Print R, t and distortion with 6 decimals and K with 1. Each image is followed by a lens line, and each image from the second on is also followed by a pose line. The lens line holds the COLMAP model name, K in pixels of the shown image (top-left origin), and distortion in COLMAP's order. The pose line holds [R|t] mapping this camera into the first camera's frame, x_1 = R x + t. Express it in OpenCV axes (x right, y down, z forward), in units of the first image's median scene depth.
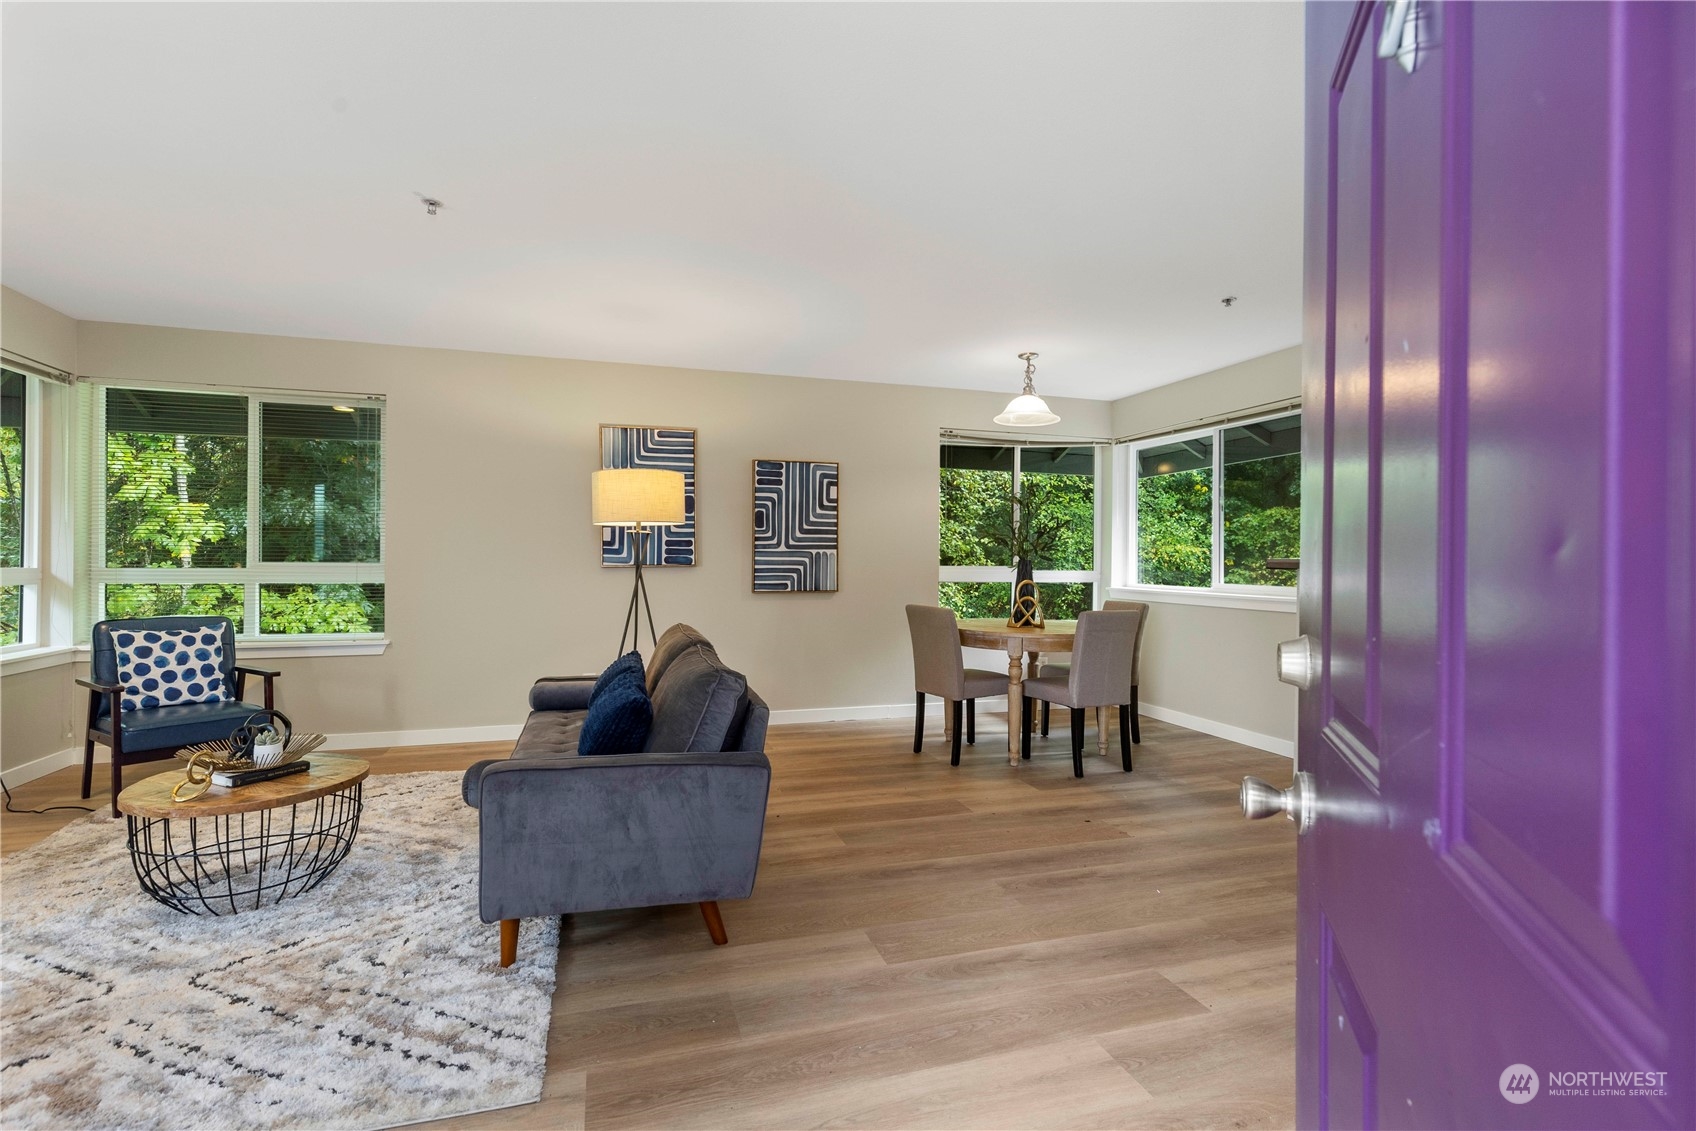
lens RADIAL K [[773.6, 0, 846.5], [0, 773.6, 564.6], [0, 0, 1]] dist [0.011496, -0.002348]
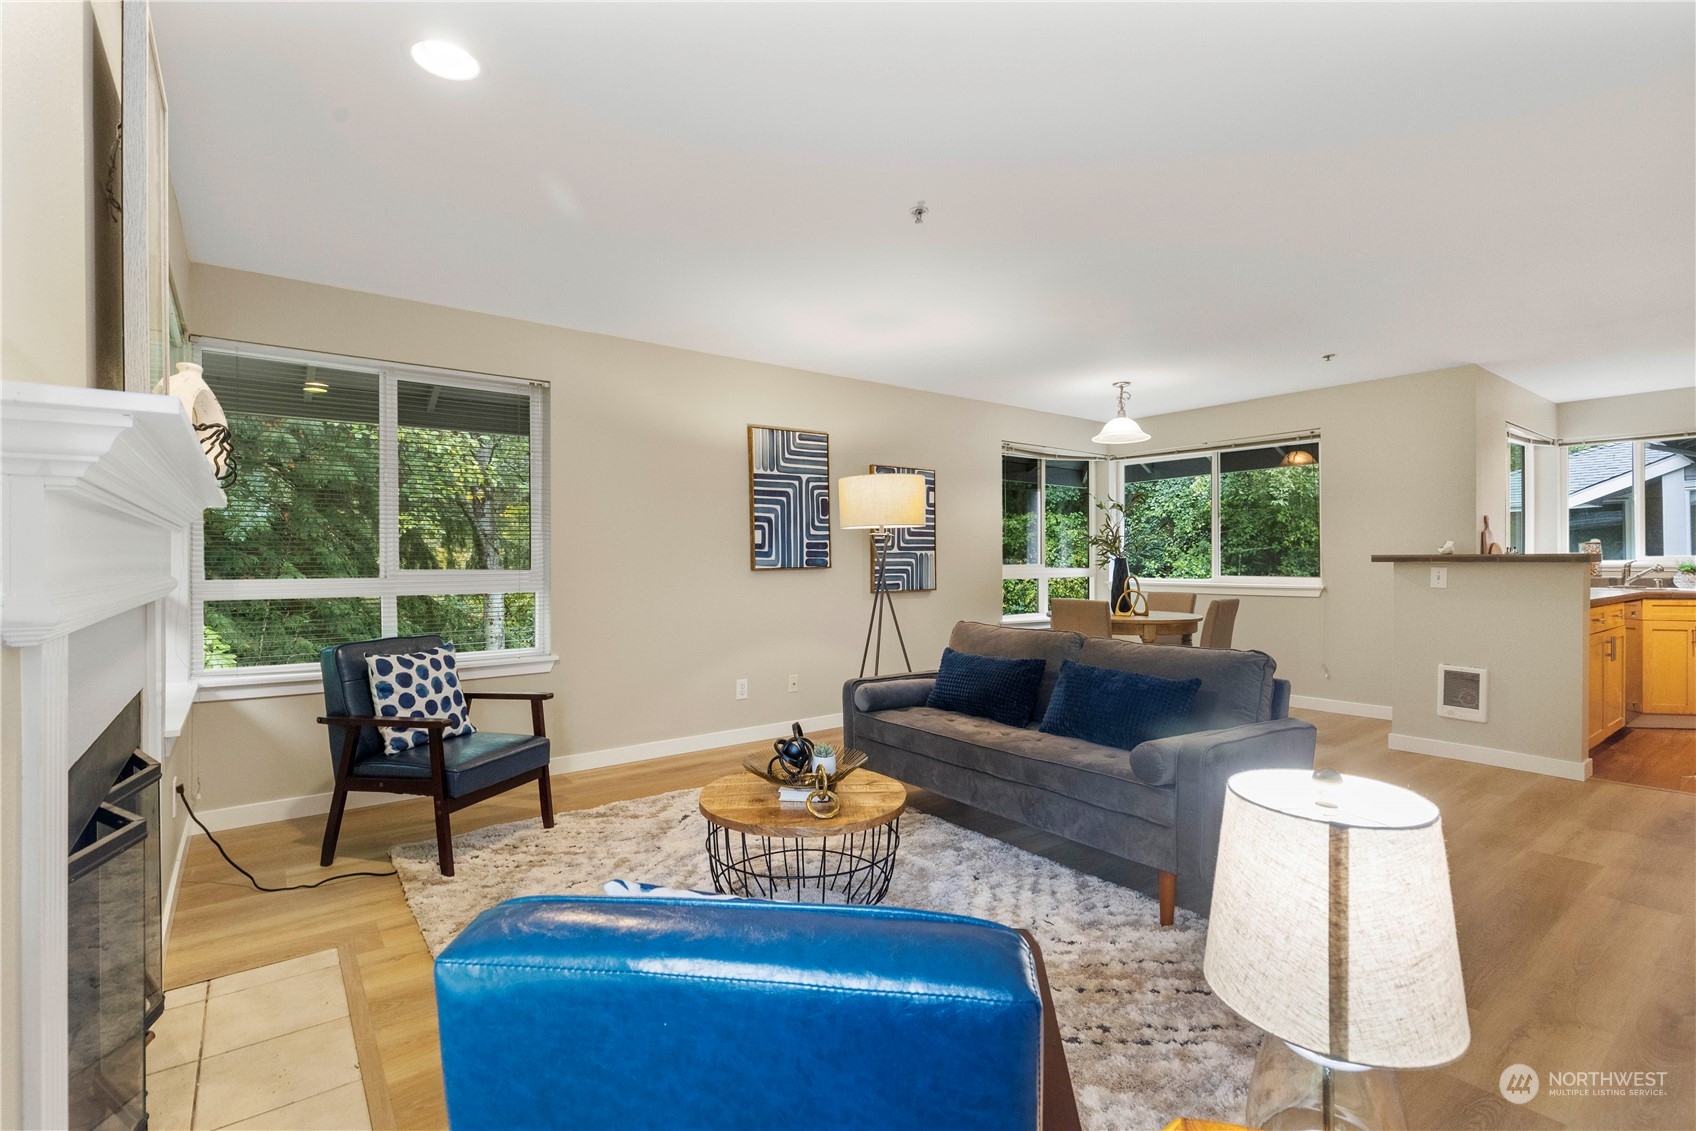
lens RADIAL K [[773.6, 0, 851.1], [0, 773.6, 558.8], [0, 0, 1]] dist [0.011496, -0.002348]
pose [[0.939021, -0.011354, 0.343673, -0.501039], [0.014264, 0.999881, -0.005940, -0.003650], [-0.343565, 0.010480, 0.939070, 0.037509]]
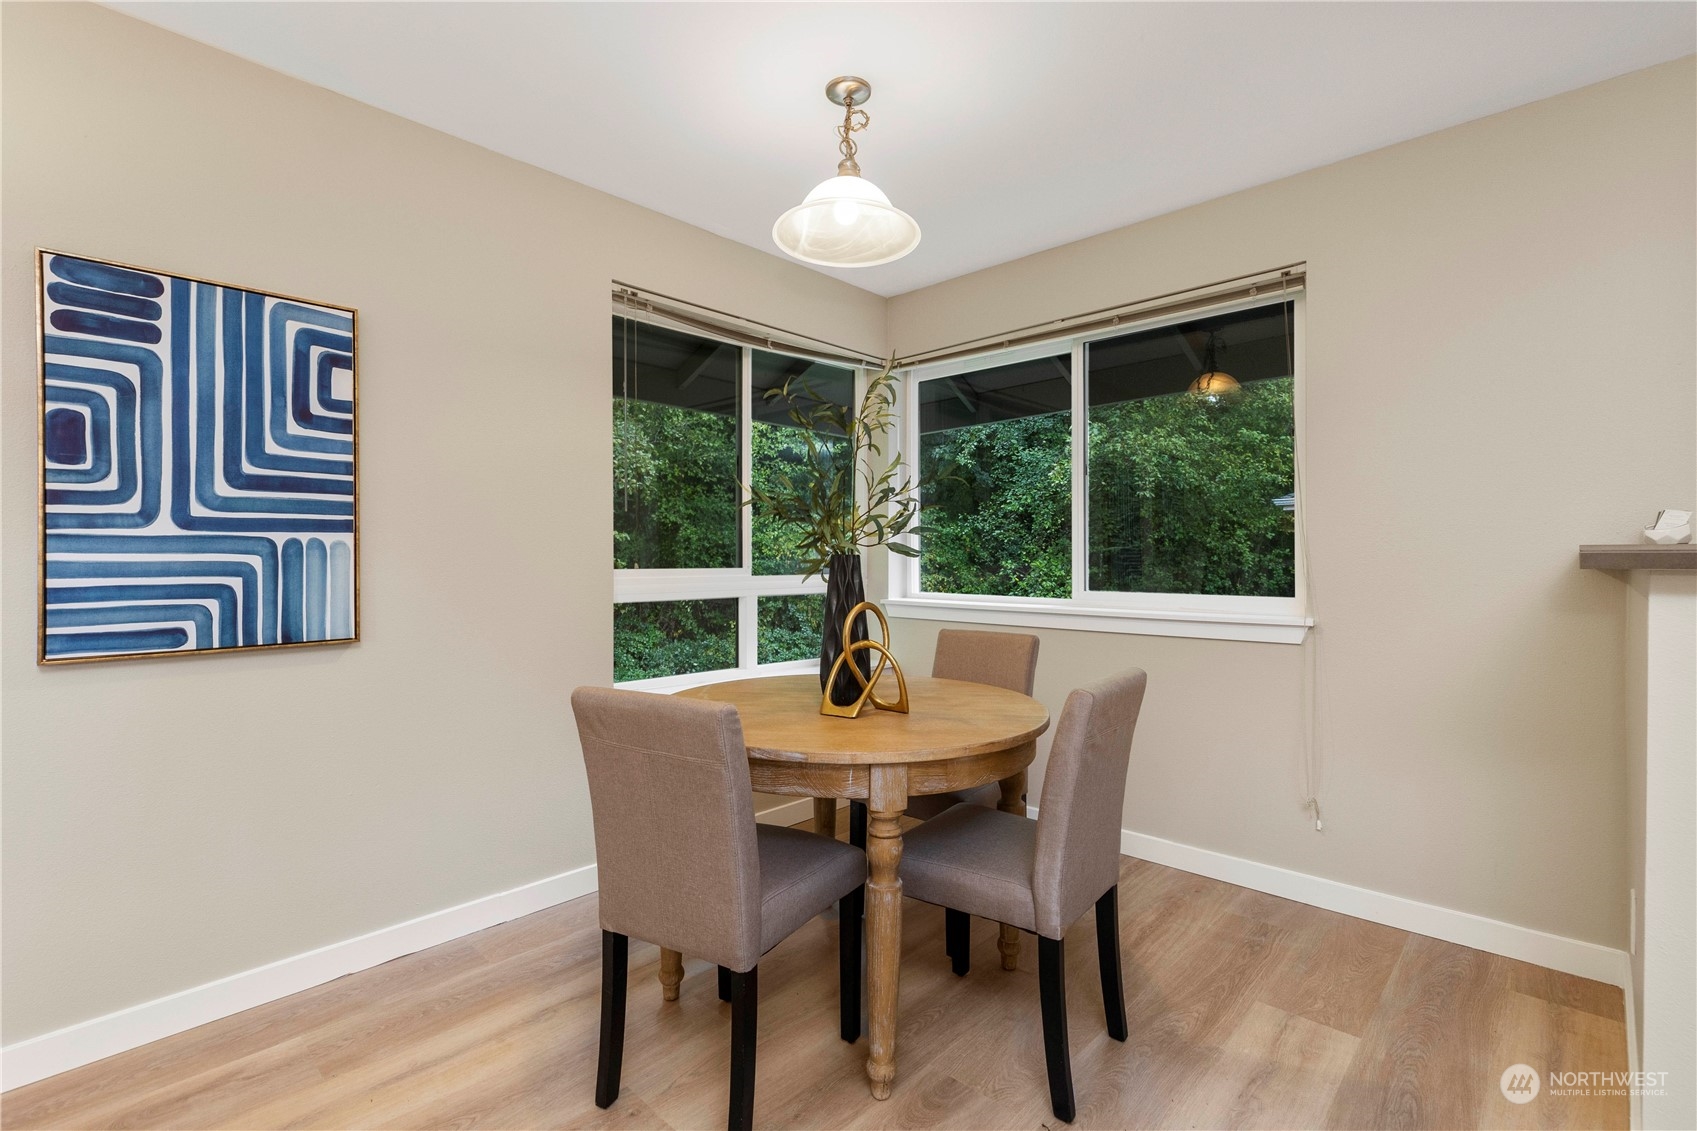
lens RADIAL K [[774.1, 0, 836.2], [0, 774.1, 560.6], [0, 0, 1]] dist [0.011496, -0.002348]
pose [[0.881689, -0.010891, 0.471706, 0.017212], [0.012388, 0.999923, -0.000068, -0.002501], [-0.471669, 0.005903, 0.881756, 0.556732]]
